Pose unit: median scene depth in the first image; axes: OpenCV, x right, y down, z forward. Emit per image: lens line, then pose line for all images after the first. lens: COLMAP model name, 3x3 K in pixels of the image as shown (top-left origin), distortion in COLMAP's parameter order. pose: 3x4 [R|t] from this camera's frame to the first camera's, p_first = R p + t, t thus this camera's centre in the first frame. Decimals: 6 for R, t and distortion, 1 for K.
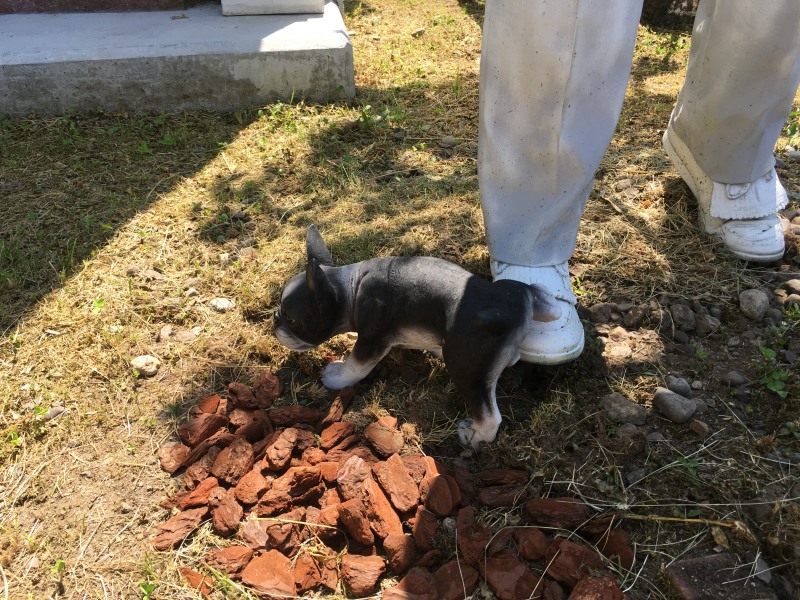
lens RADIAL K [[685.5, 0, 400.1], [0, 685.5, 300.1], [0, 0, 1]] dist [0.061726, -0.076105]
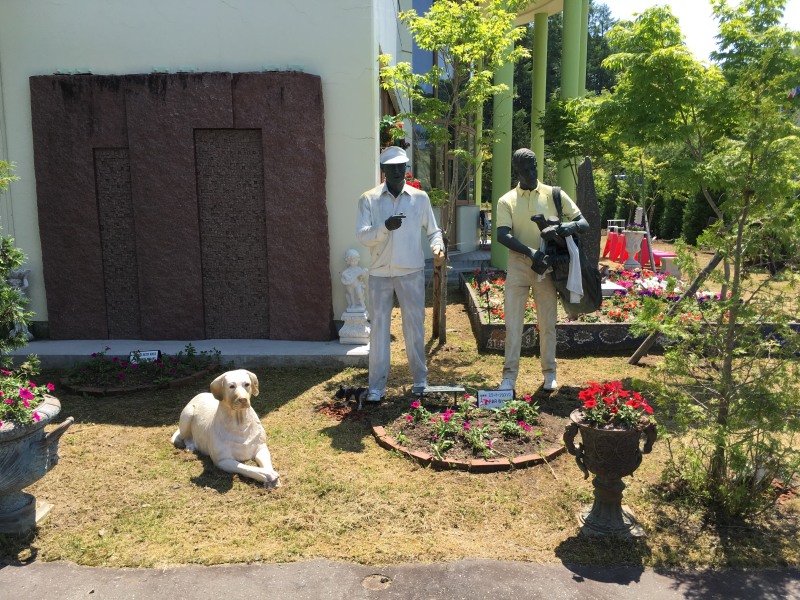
lens RADIAL K [[685.5, 0, 400.0], [0, 685.5, 300.1], [0, 0, 1]] dist [0.061726, -0.076105]
pose [[0.982654, 0.038085, -0.181493, 0.814510], [-0.105140, 0.920603, -0.376079, 0.810144], [0.152760, 0.388638, 0.908639, -2.685297]]
